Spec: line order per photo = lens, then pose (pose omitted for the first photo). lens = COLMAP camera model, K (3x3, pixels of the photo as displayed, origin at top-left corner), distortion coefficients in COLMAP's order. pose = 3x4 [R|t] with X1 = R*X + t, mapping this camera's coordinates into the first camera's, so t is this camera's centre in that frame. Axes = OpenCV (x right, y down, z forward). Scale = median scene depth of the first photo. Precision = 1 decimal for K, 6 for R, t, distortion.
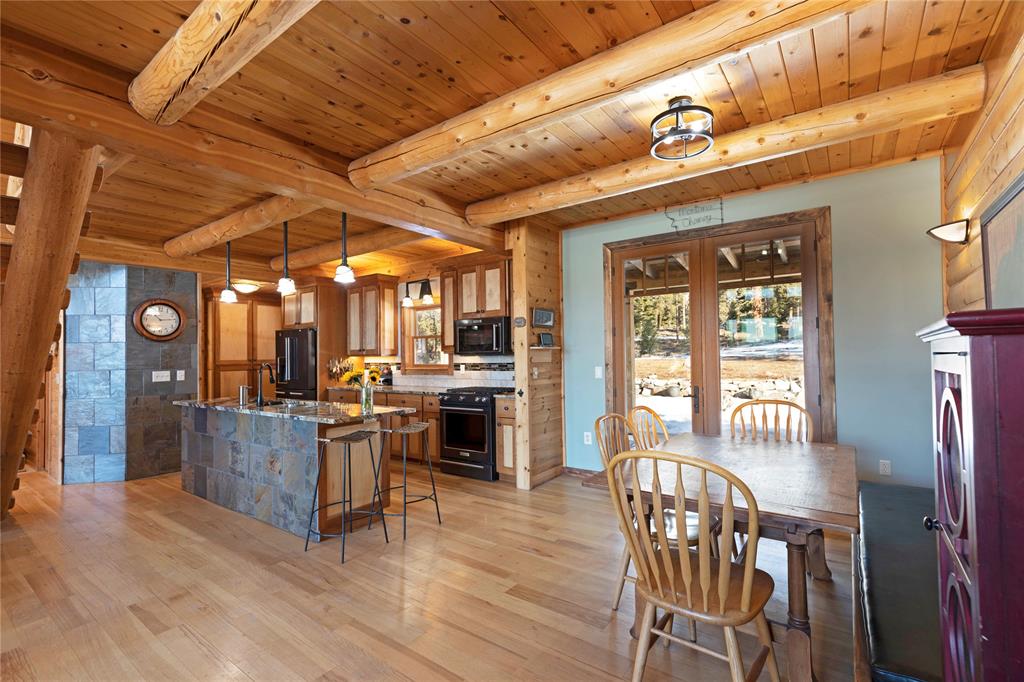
lens RADIAL K [[465.7, 0, 509.7], [0, 465.7, 342.7], [0, 0, 1]] dist [-0.000738, -0.000282]
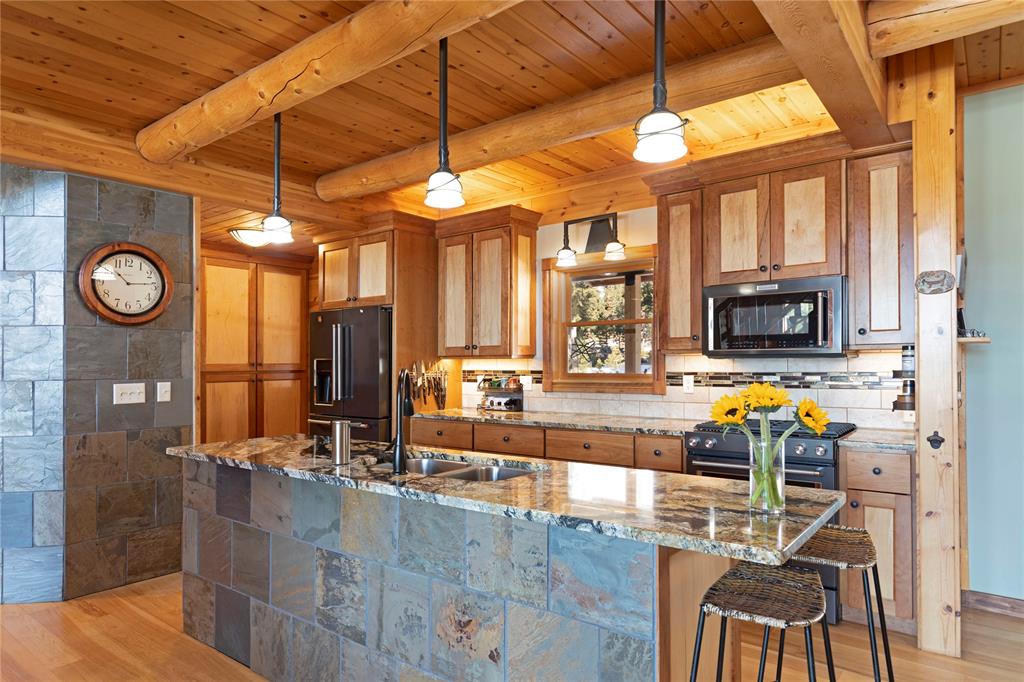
lens RADIAL K [[622.2, 0, 513.2], [0, 622.2, 348.1], [0, 0, 1]] dist [-0.003842, 0.001332]
pose [[0.999648, 0.006668, -0.025661, -0.311691], [-0.006514, 0.999961, 0.006045, 0.015537], [0.025700, -0.005876, 0.999652, 0.329755]]
